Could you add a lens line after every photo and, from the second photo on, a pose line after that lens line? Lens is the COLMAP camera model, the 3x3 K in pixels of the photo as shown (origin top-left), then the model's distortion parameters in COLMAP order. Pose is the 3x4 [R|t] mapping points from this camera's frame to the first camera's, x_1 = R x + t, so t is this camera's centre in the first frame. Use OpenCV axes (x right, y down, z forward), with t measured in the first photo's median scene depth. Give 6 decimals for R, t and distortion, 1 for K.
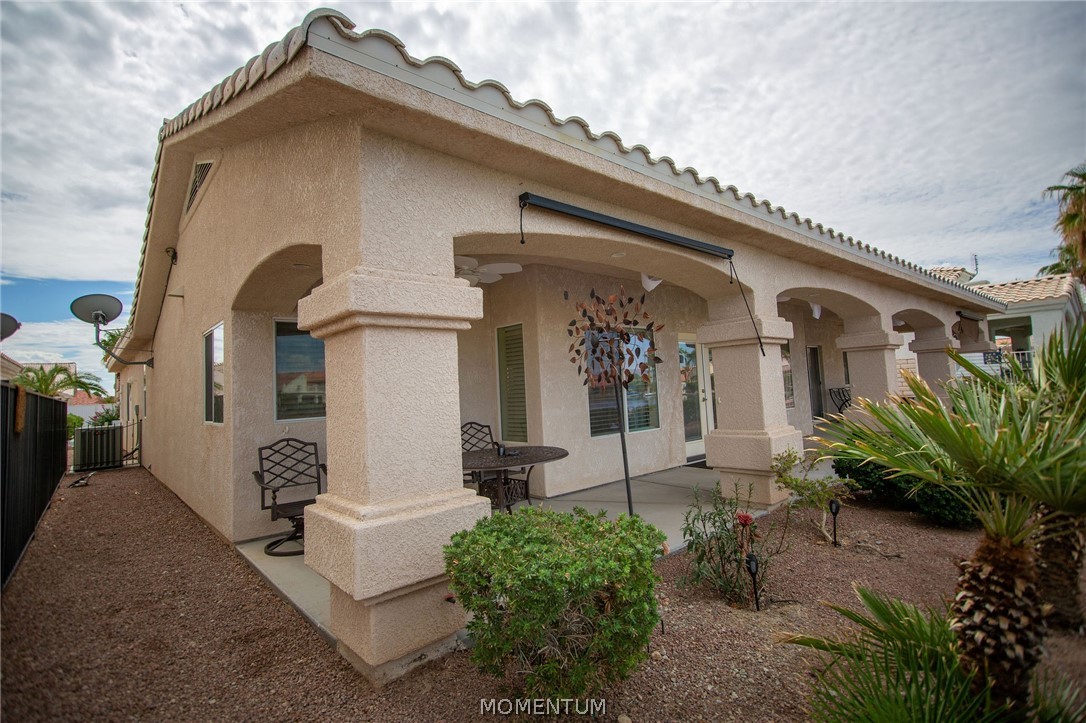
lens RADIAL K [[504.9, 0, 539.5], [0, 504.9, 352.7], [0, 0, 1]] dist [-0.002571, 0.012027]
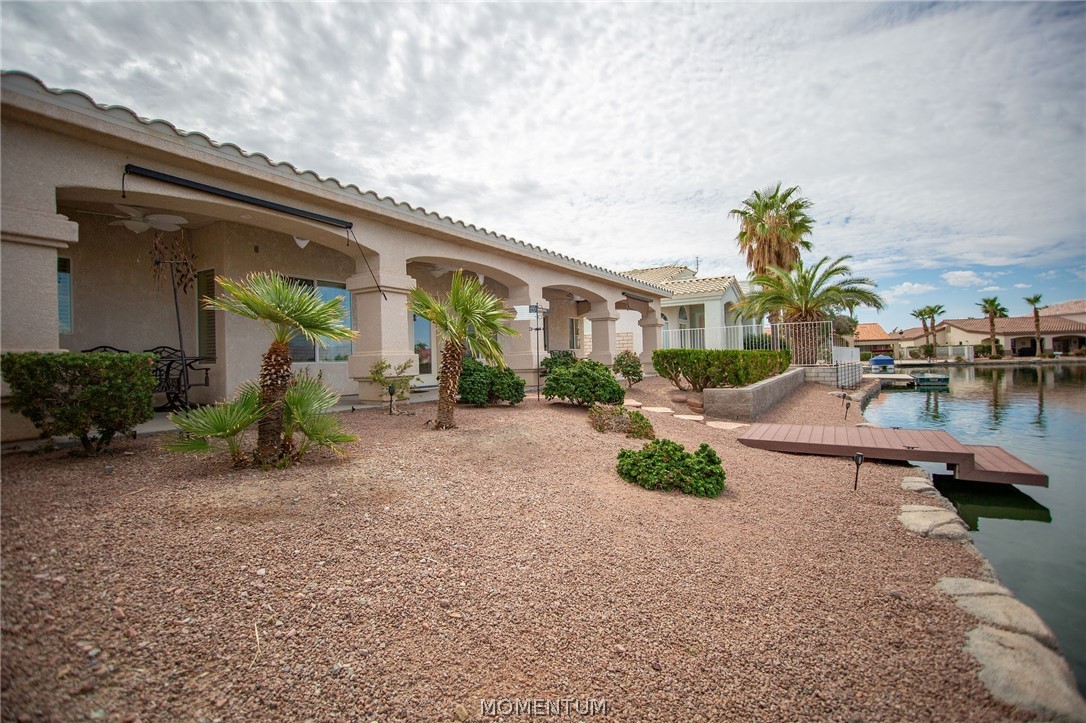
lens RADIAL K [[504.9, 0, 539.5], [0, 504.9, 352.7], [0, 0, 1]] dist [-0.002571, 0.012027]
pose [[0.954021, 0.026682, 0.298550, 0.576010], [-0.038487, 0.998690, 0.033731, 0.121102], [-0.297259, -0.043670, 0.953798, -0.685438]]
